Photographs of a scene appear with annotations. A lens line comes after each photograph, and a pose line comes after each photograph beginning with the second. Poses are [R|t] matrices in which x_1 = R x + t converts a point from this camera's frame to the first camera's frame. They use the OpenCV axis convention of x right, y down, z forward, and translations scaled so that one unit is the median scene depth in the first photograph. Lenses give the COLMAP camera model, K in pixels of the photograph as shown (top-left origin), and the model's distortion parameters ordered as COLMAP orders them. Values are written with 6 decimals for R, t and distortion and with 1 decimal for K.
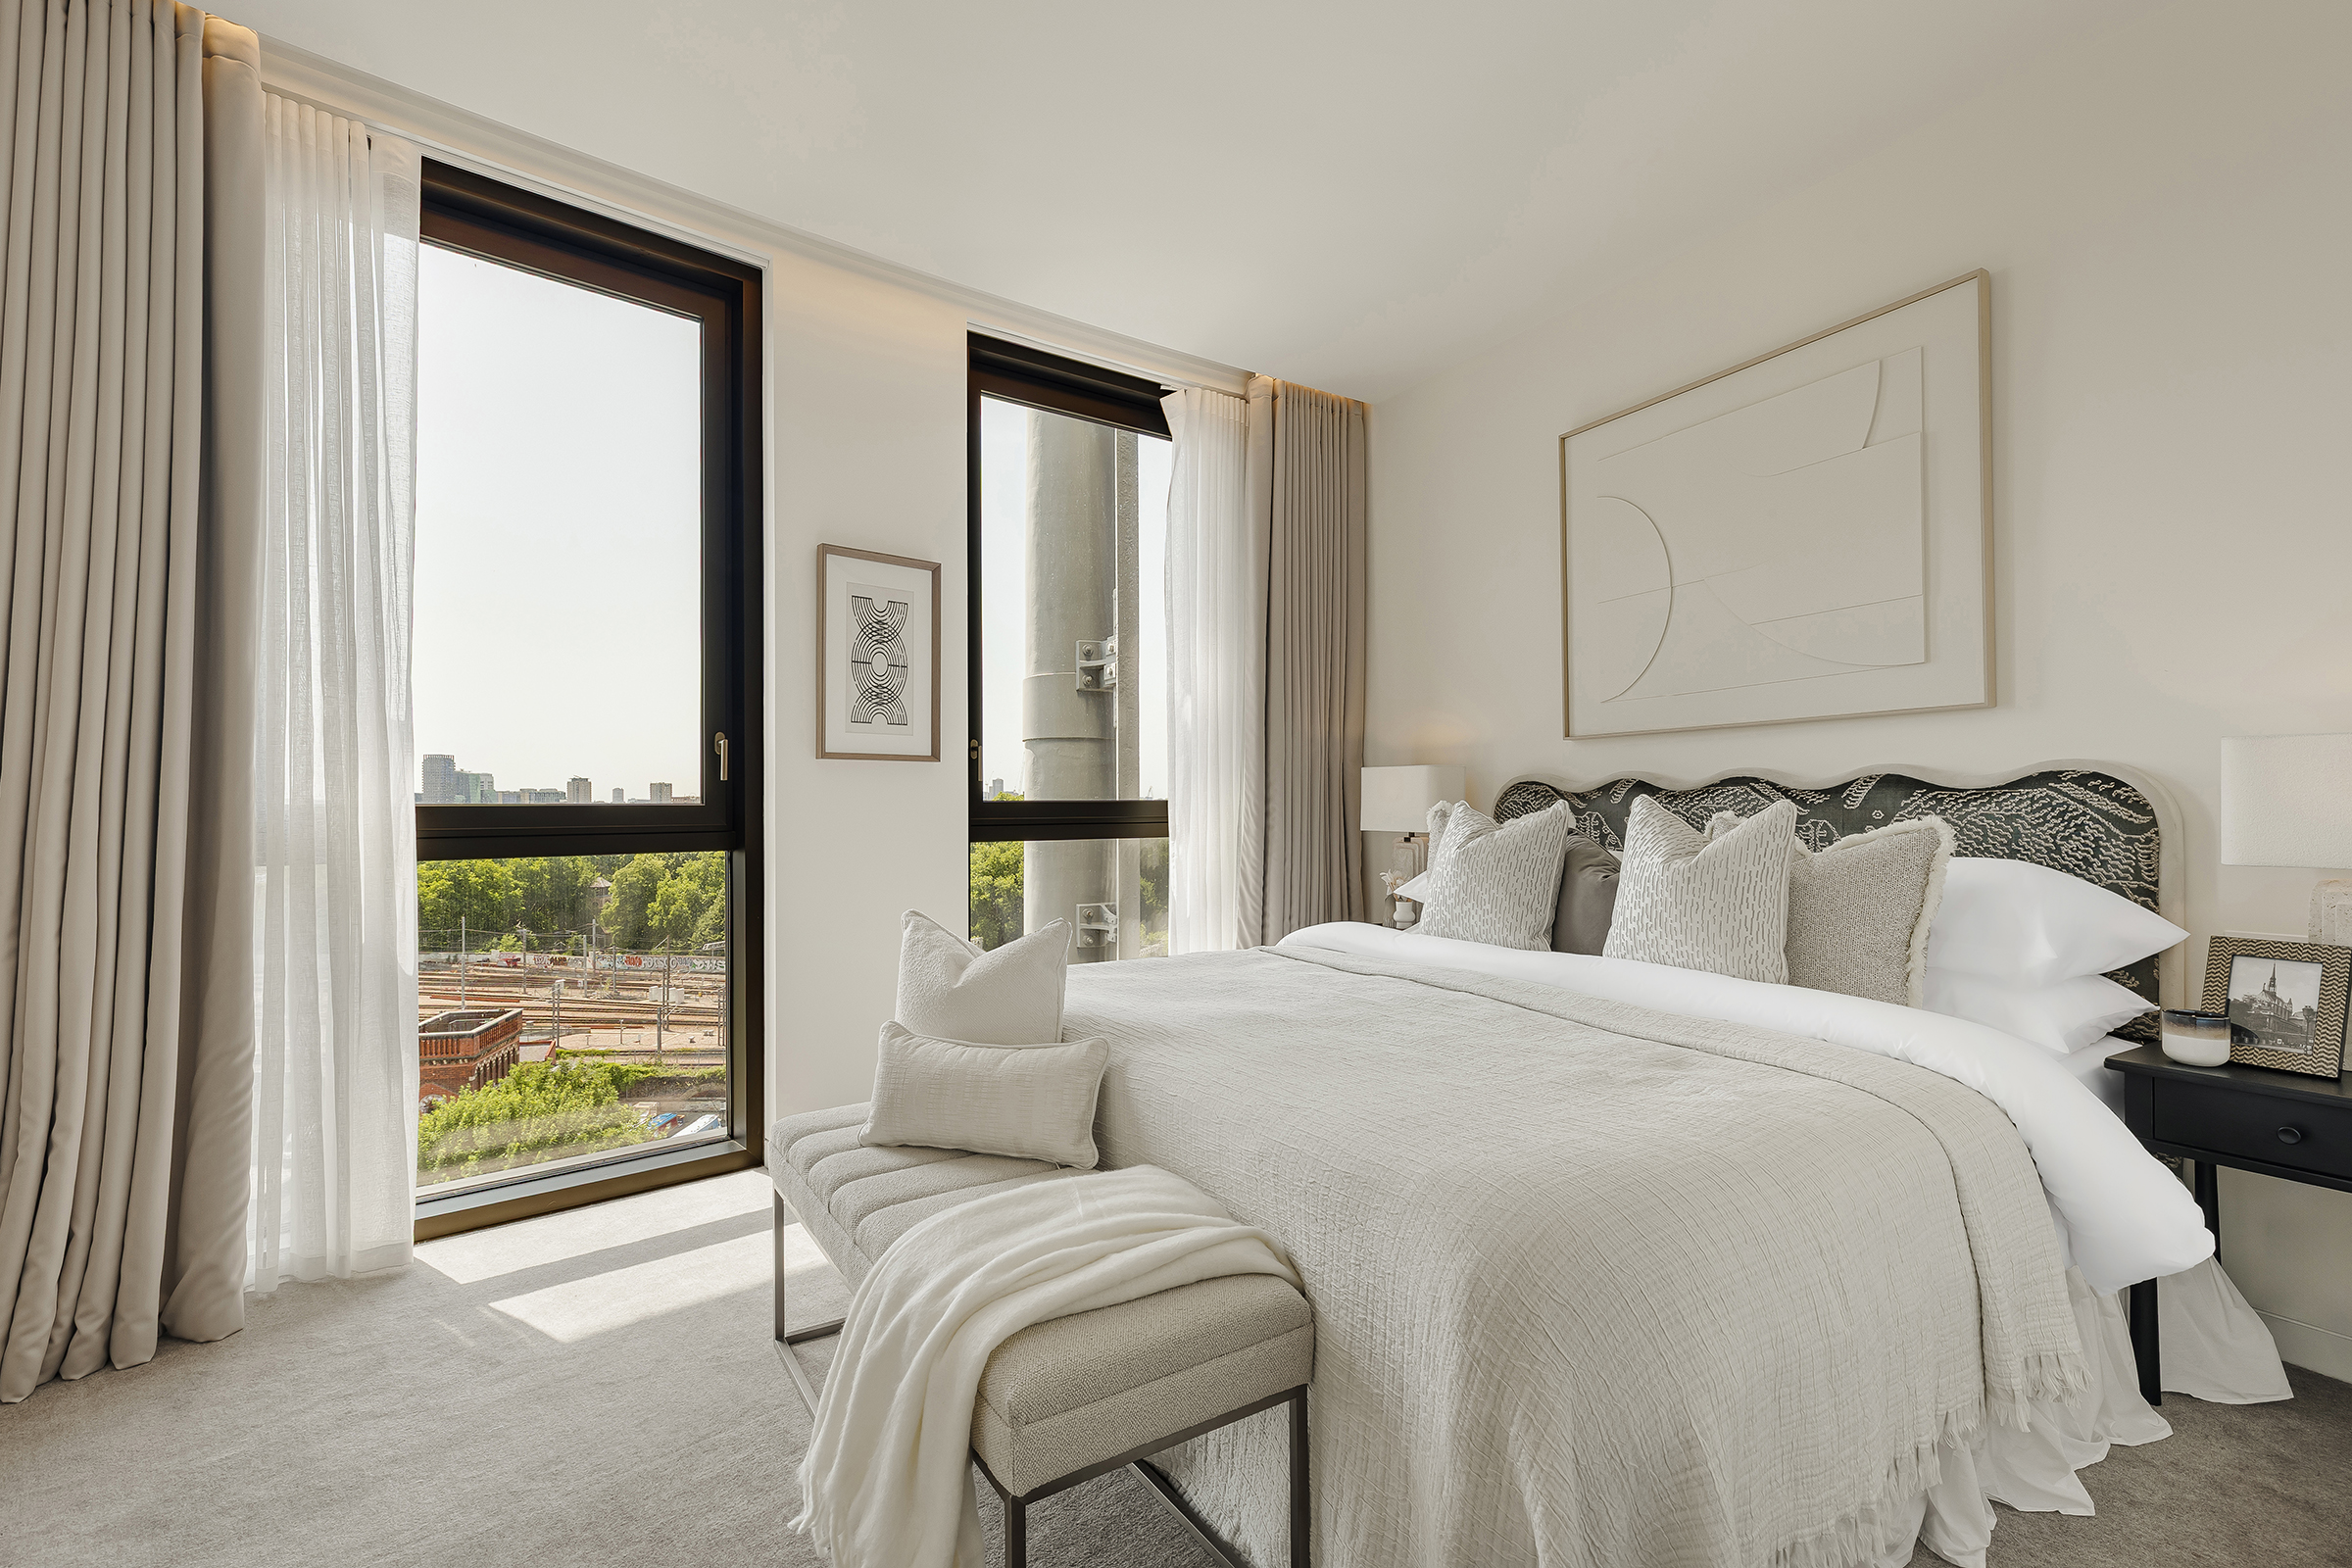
lens RADIAL K [[1068.7, 0, 1162.3], [0, 1068.7, 808.2], [0, 0, 1]] dist [0.009164, 0.000223]
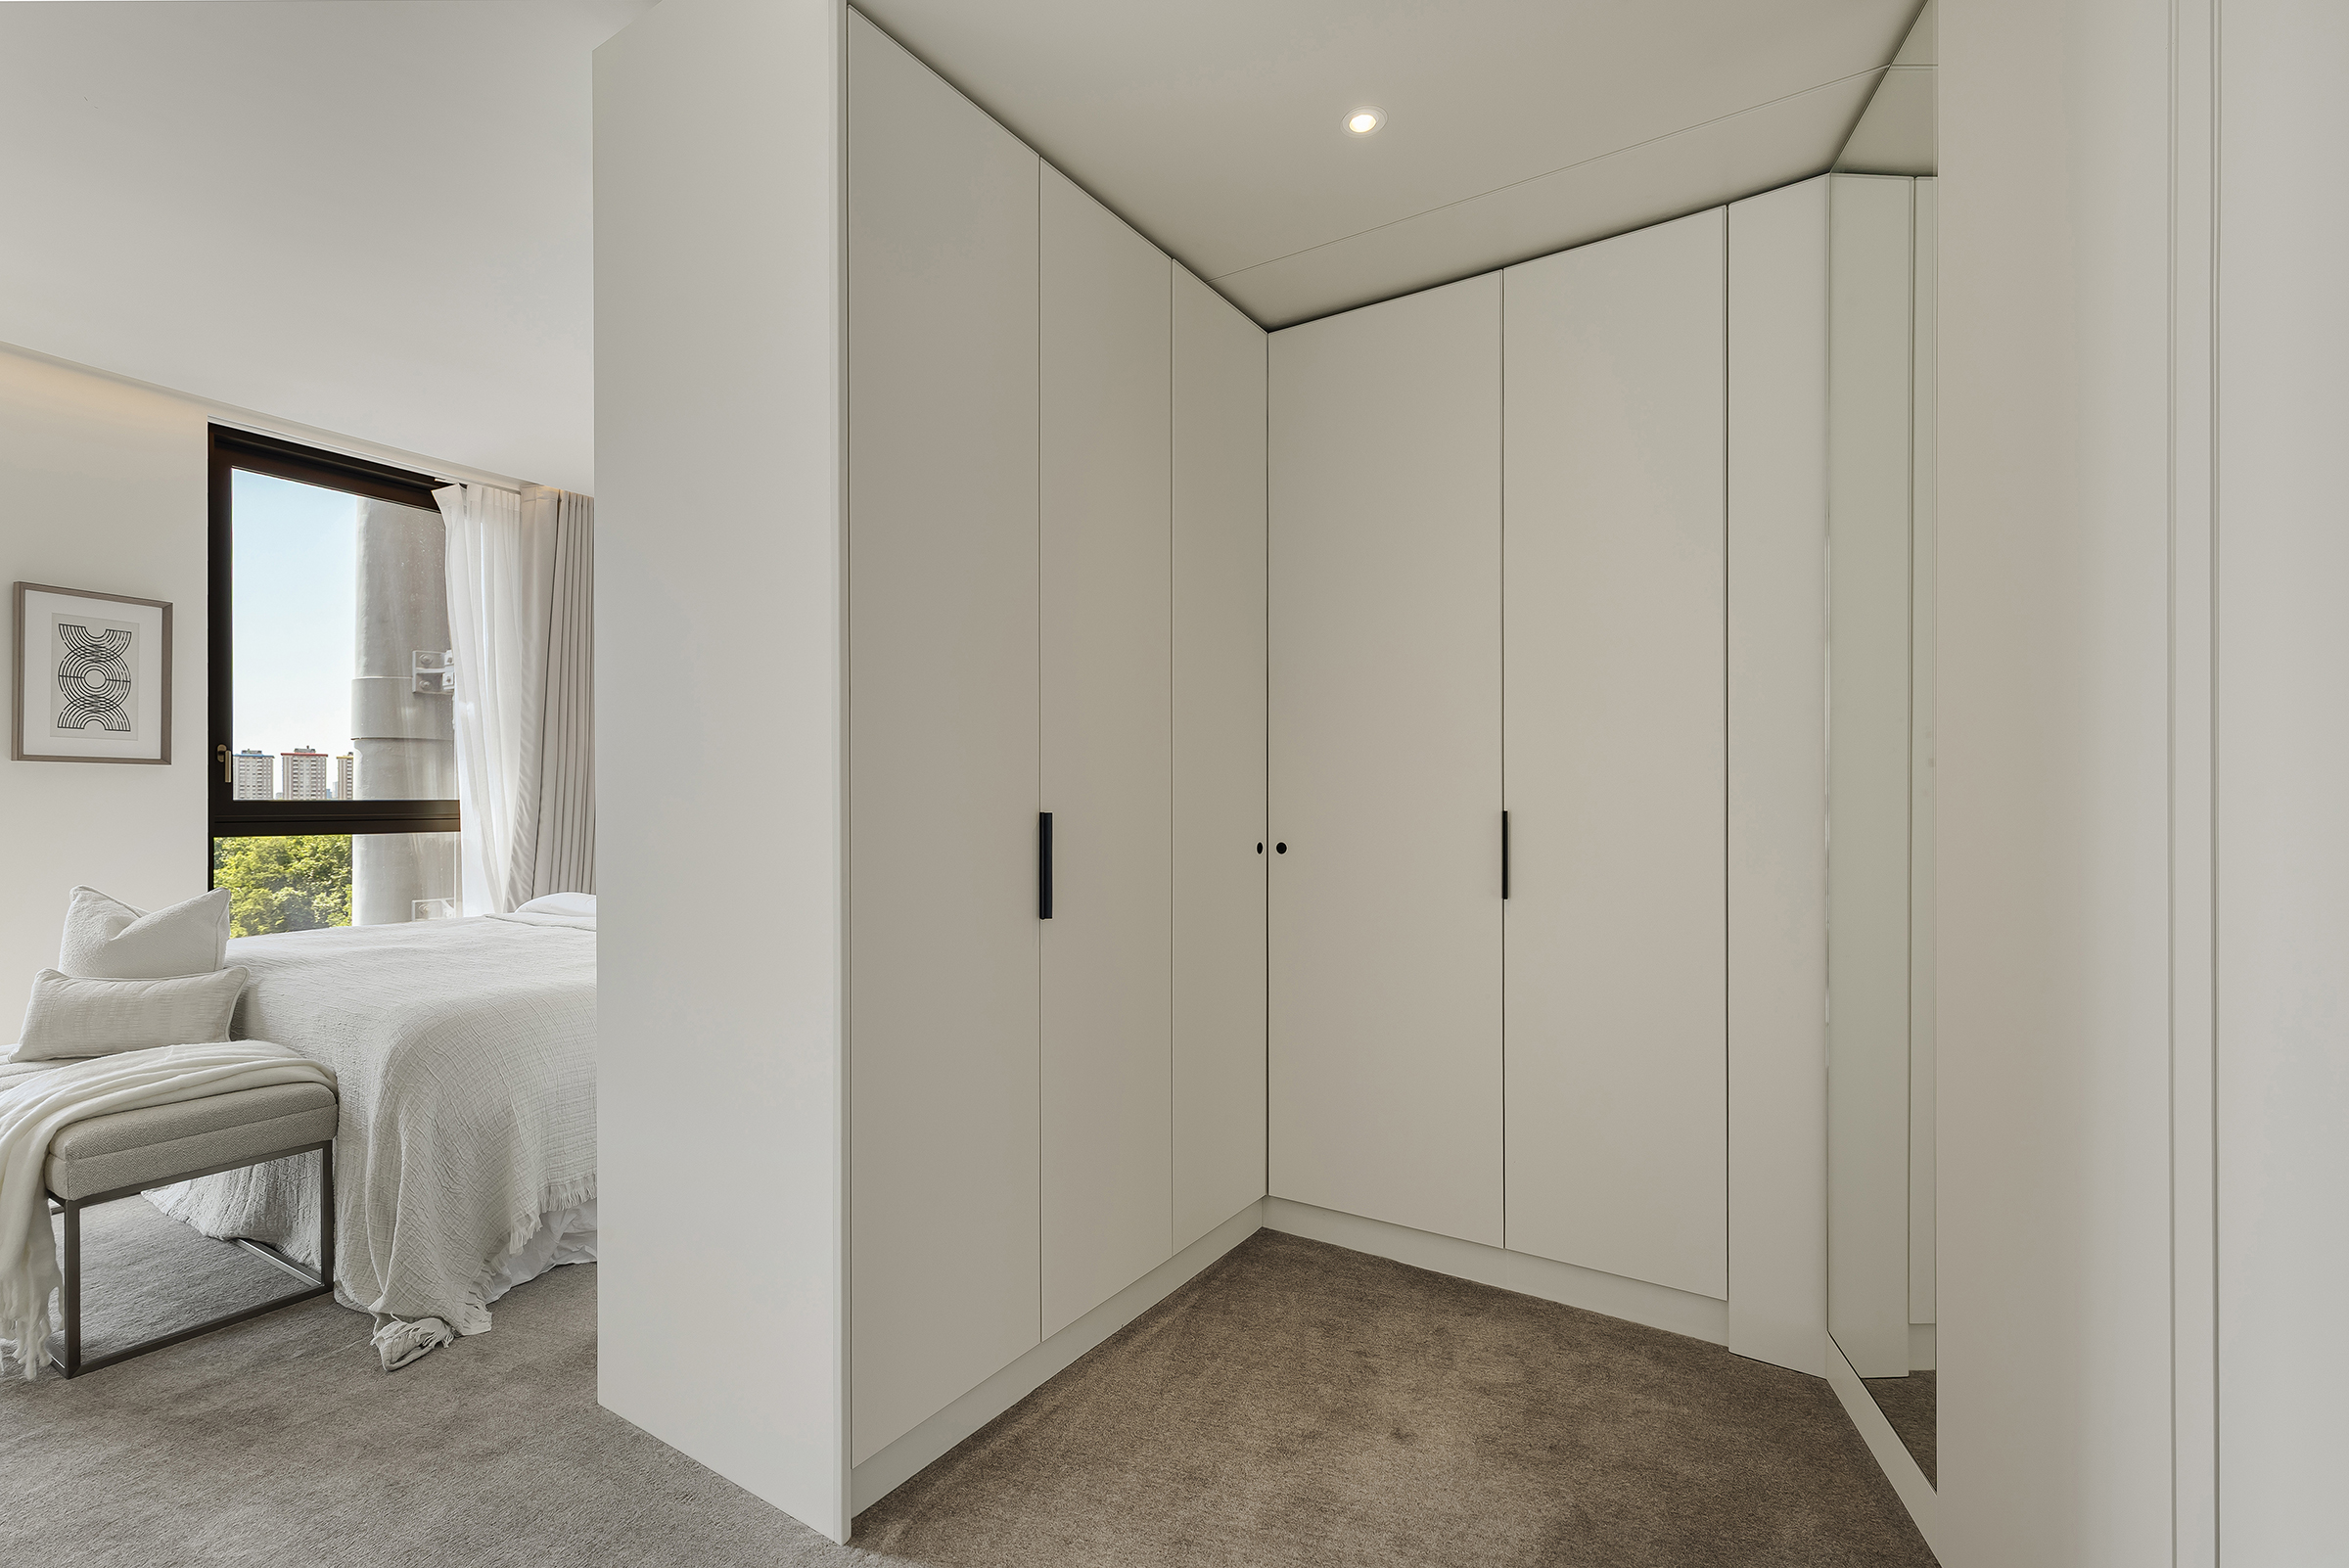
lens RADIAL K [[1067.3, 0, 1169.1], [0, 1067.3, 806.9], [0, 0, 1]] dist [0.009164, 0.000223]
pose [[0.902279, -0.000208, 0.431153, 0.371526], [-0.000022, 1.000000, 0.000528, 0.000201], [-0.431153, -0.000486, 0.902279, -0.699344]]
